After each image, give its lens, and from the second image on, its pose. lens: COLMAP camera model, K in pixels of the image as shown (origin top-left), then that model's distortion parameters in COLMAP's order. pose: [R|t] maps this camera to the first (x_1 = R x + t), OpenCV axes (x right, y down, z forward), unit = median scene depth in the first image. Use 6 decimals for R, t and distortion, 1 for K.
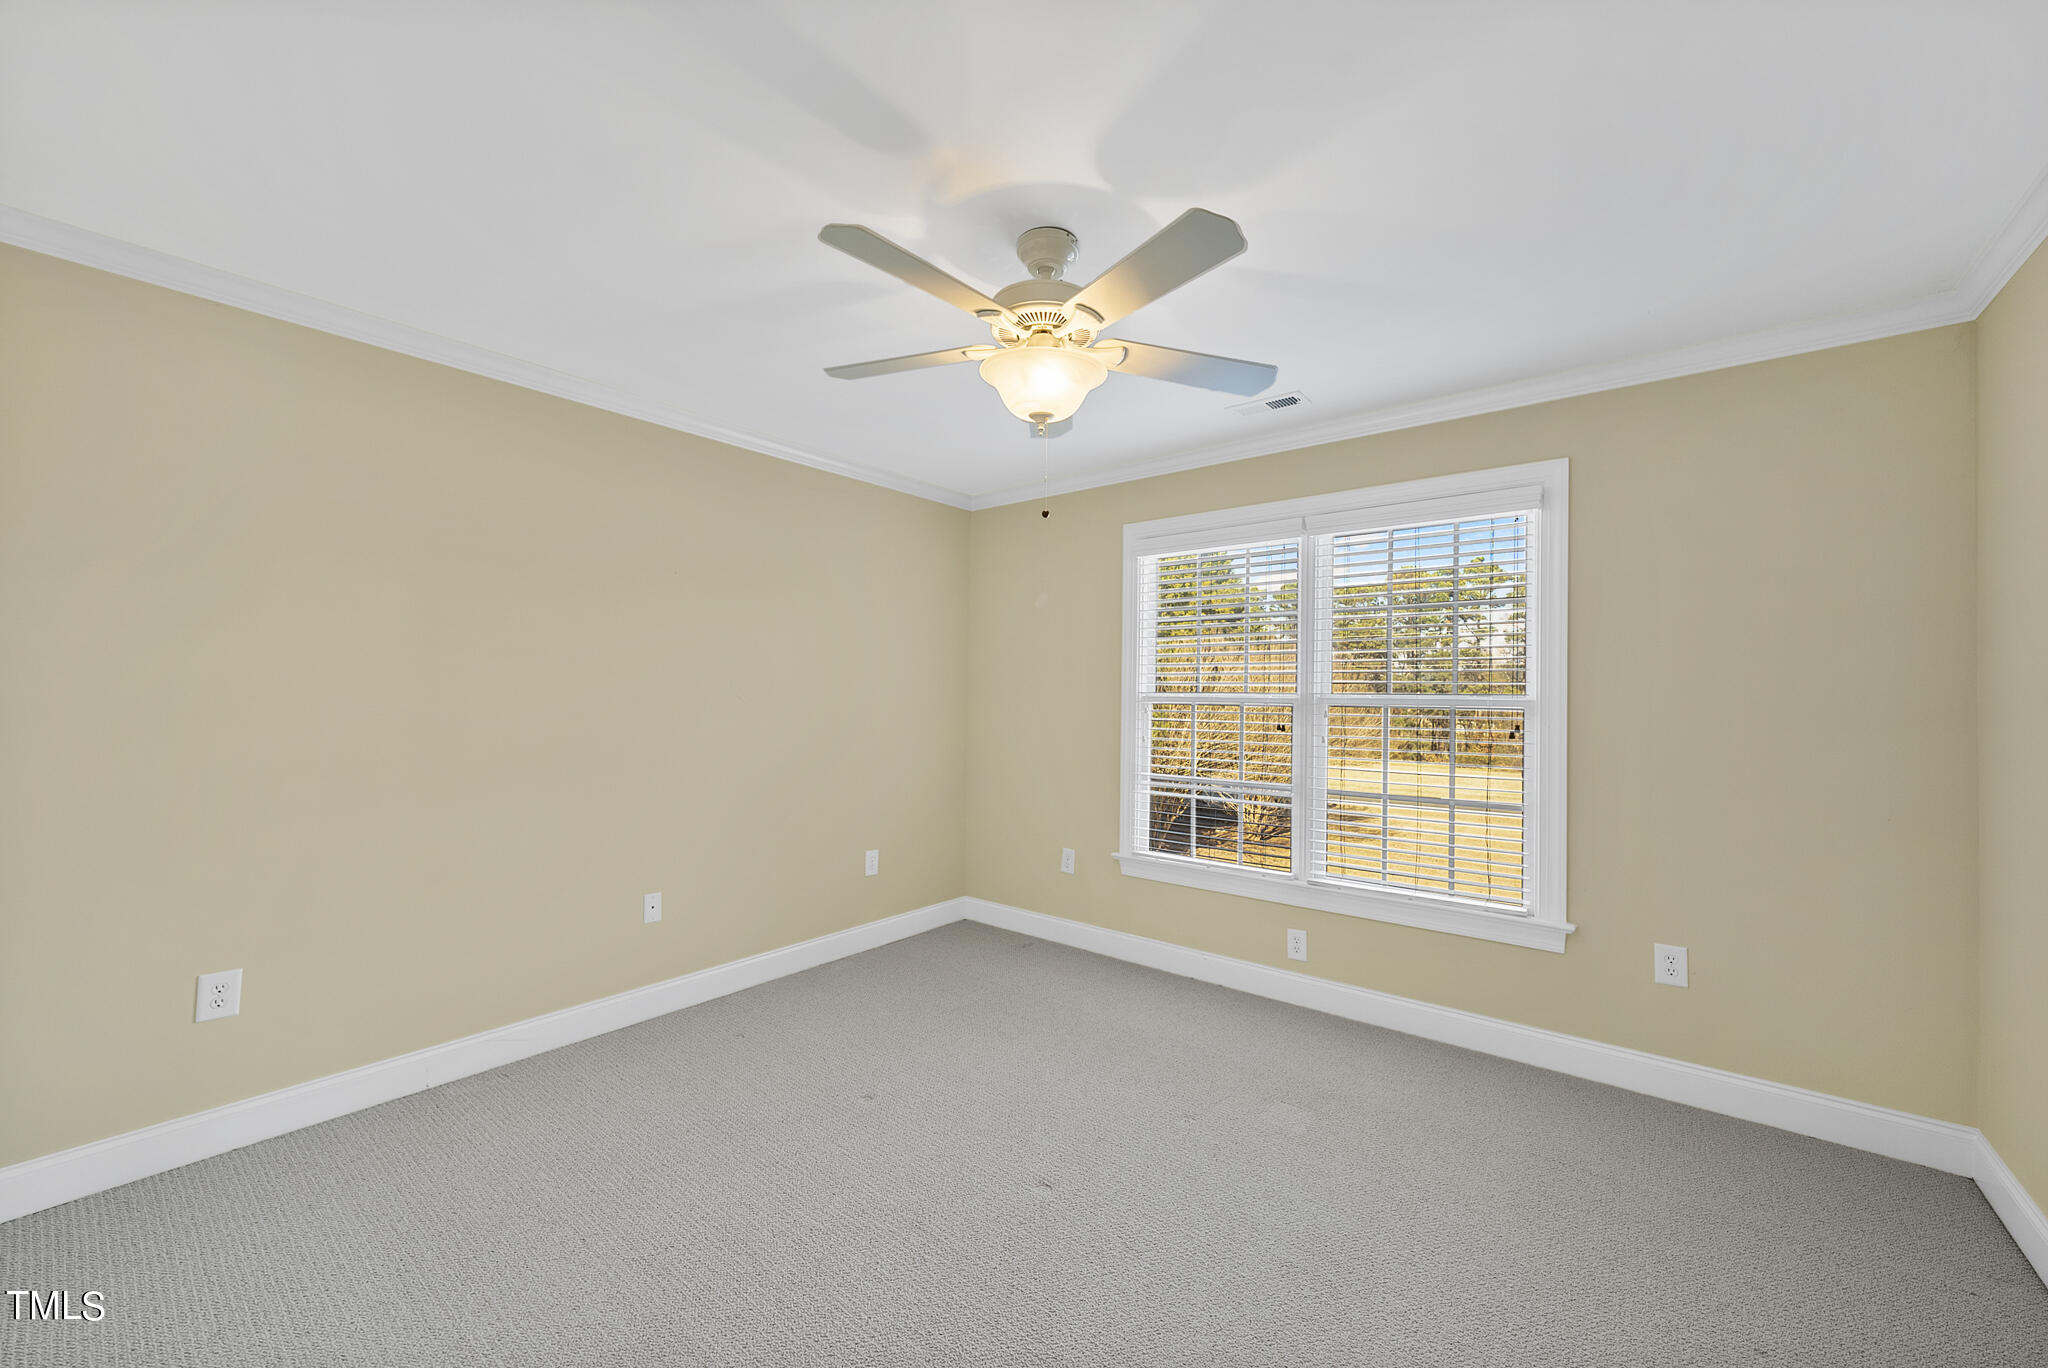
lens RADIAL K [[785.6, 0, 1021.4], [0, 785.6, 687.3], [0, 0, 1]] dist [-0.000609, 0.000047]
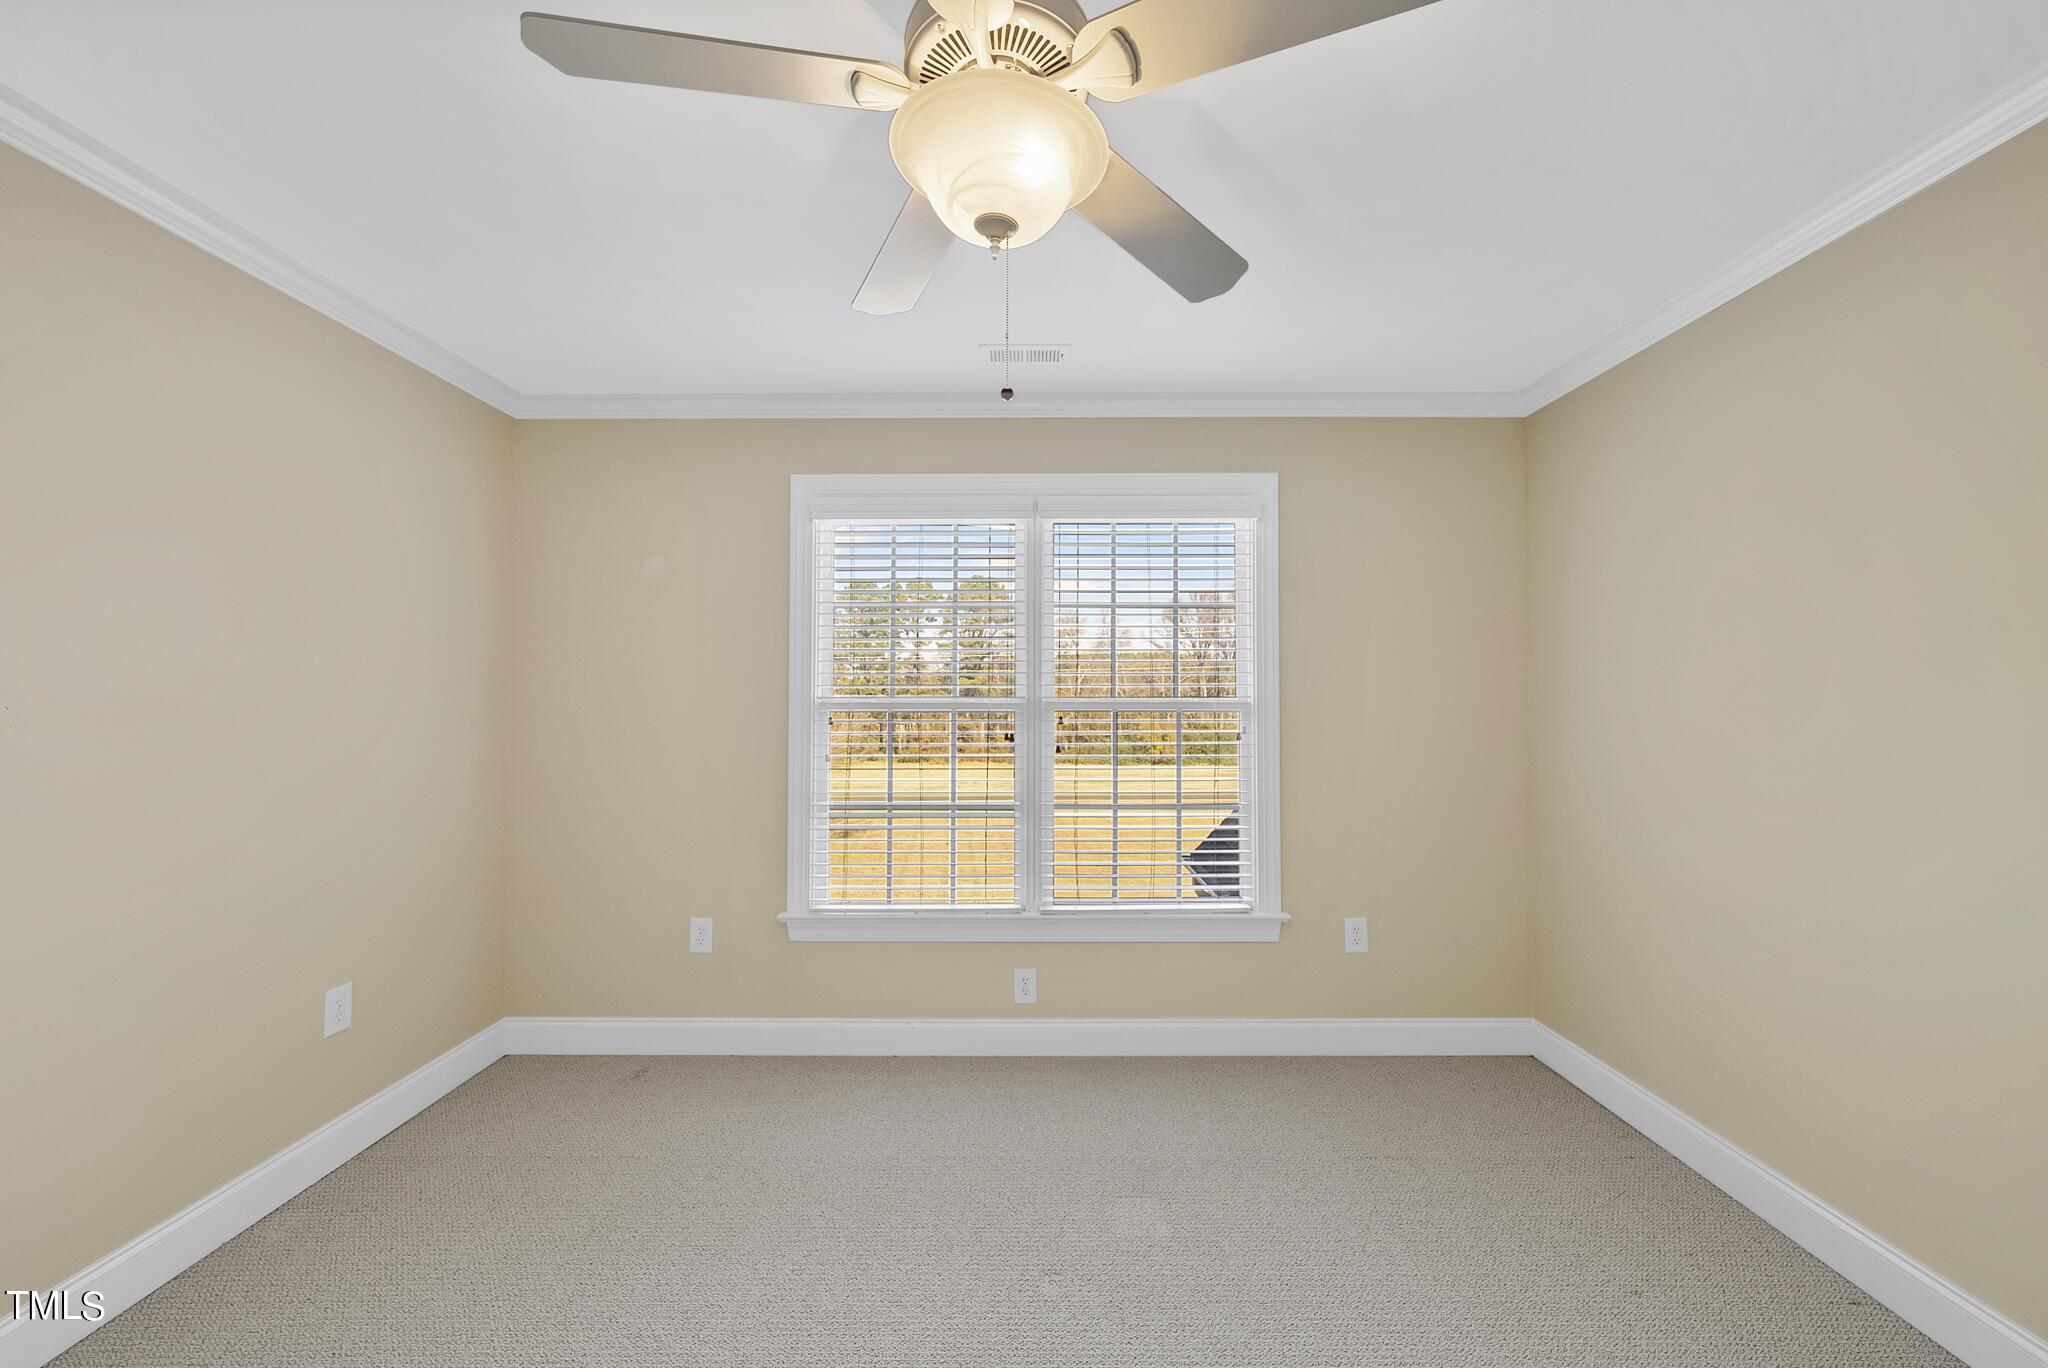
lens RADIAL K [[785.6, 0, 1026.2], [0, 785.6, 687.7], [0, 0, 1]] dist [-0.000609, 0.000047]
pose [[0.778503, 0.000021, 0.627640, -0.192535], [0.002687, 0.999991, -0.003367, 0.000077], [-0.627635, 0.004308, 0.778496, 0.317111]]
